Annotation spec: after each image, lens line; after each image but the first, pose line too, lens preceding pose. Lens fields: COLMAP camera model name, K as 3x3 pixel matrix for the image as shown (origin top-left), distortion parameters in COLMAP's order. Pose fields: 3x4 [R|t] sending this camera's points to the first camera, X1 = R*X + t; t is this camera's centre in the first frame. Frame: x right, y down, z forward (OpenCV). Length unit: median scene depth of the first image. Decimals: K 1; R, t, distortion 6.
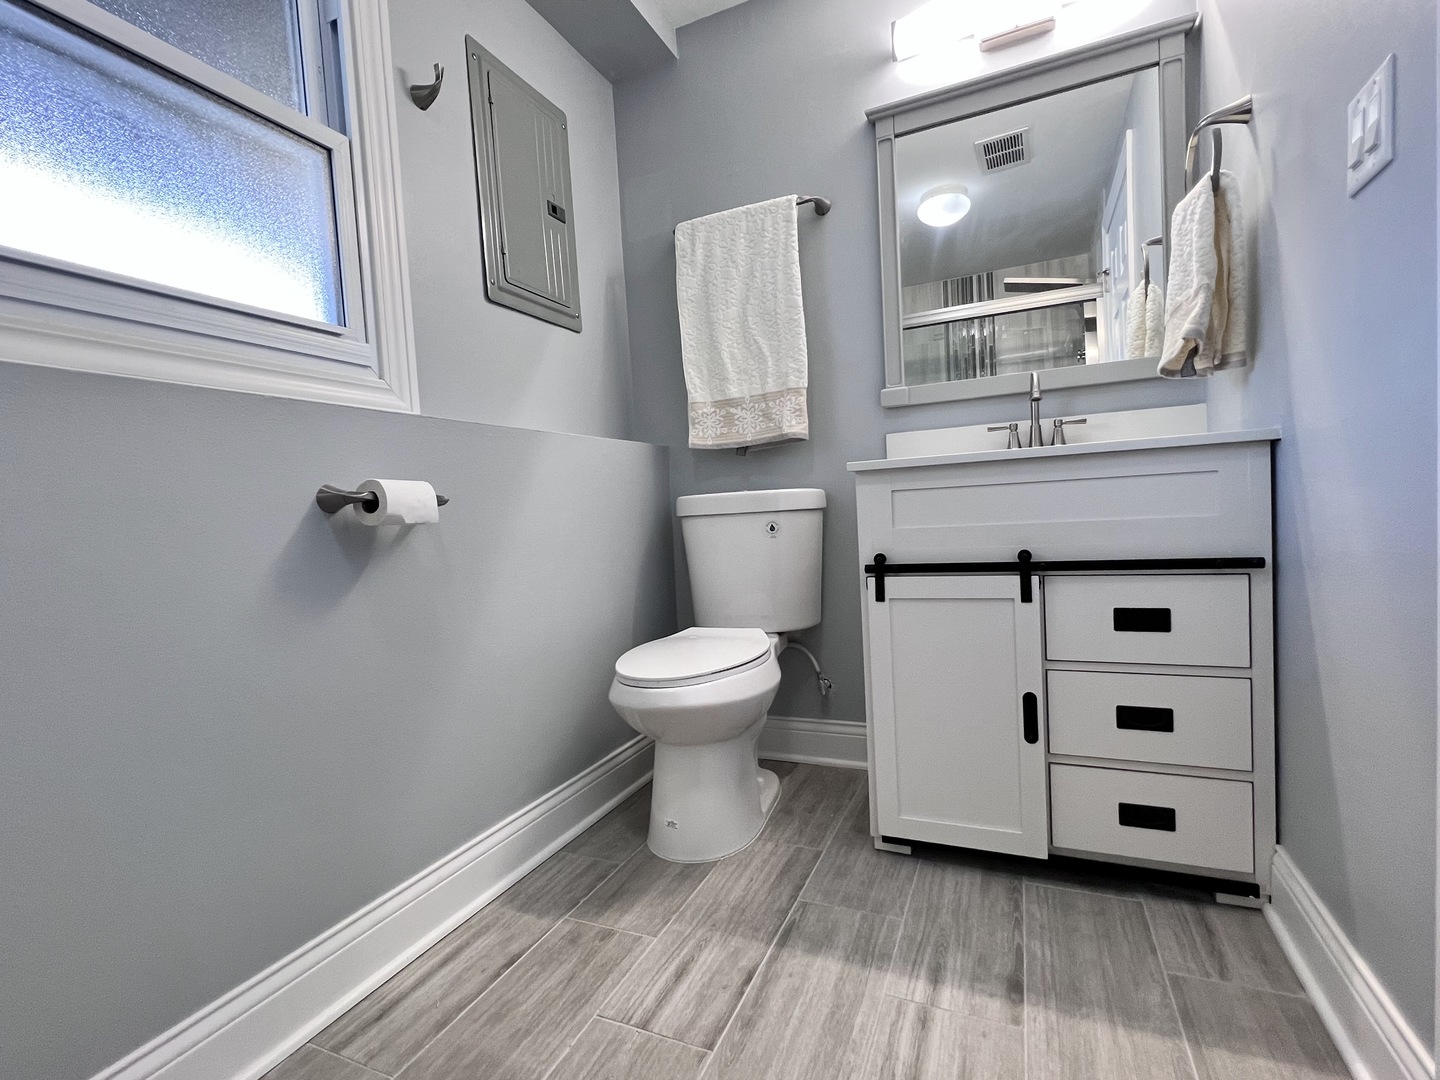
lens RADIAL K [[679.8, 0, 719.7], [0, 679.8, 548.7], [0, 0, 1]] dist [-0.008493, 0.004094]
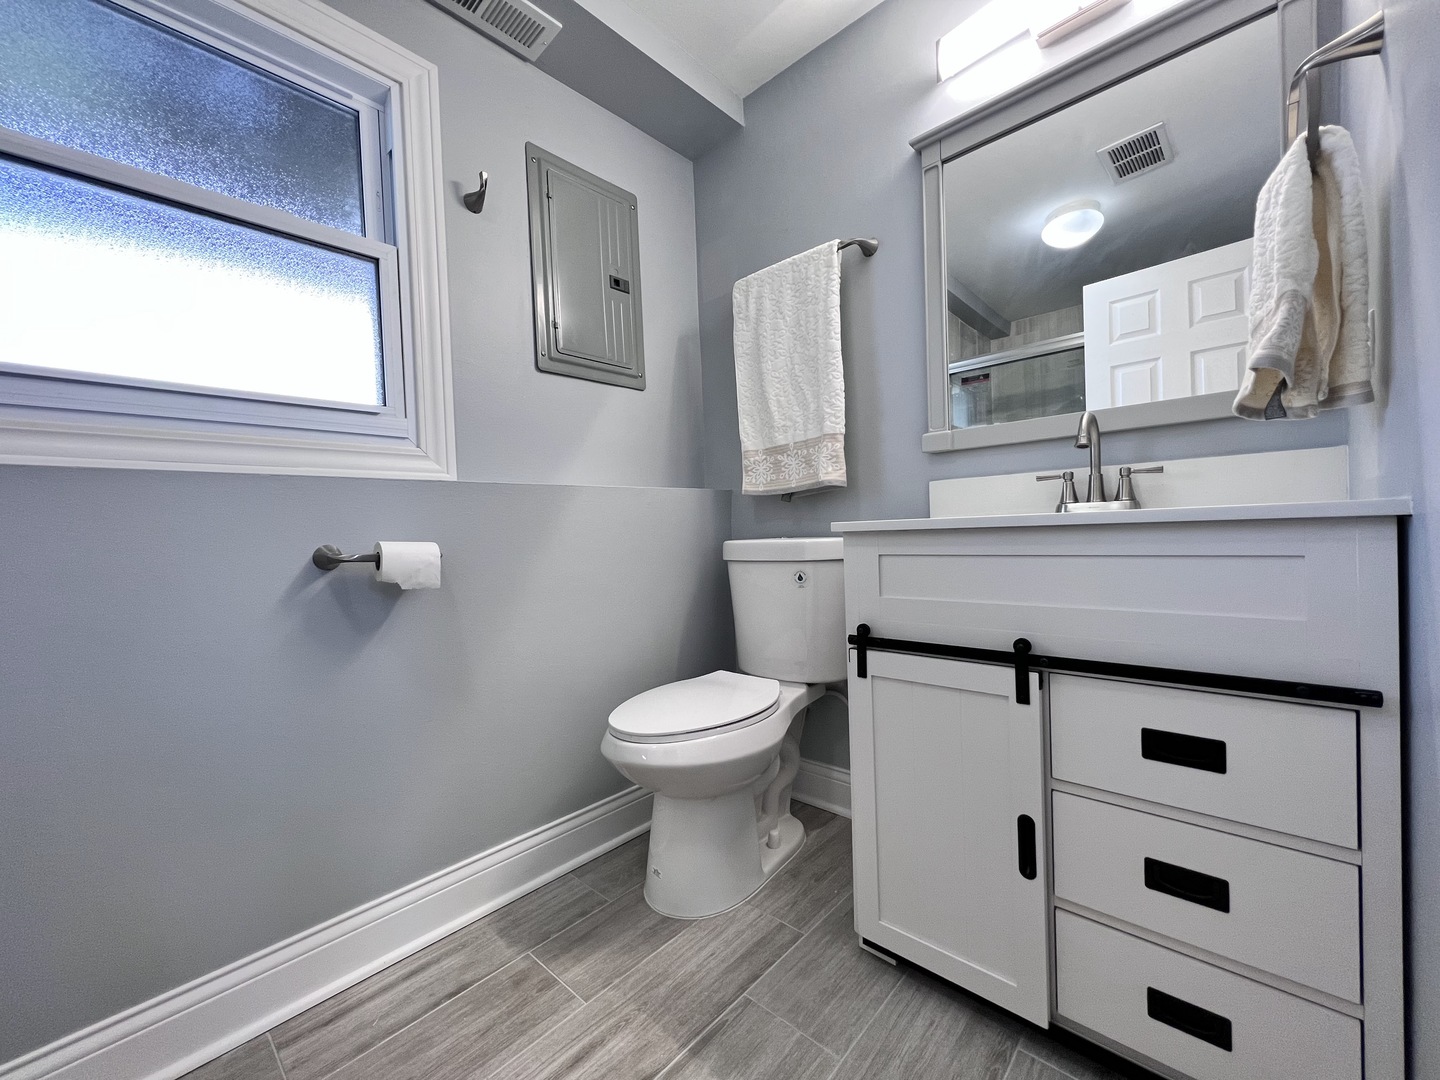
lens RADIAL K [[580.4, 0, 717.3], [0, 580.4, 543.2], [0, 0, 1]] dist [-0.001774, -0.000240]
pose [[0.947602, 0.026603, -0.318345, 0.293872], [-0.032331, 0.999396, -0.012722, -0.084195], [0.317814, 0.022348, 0.947890, 0.203488]]
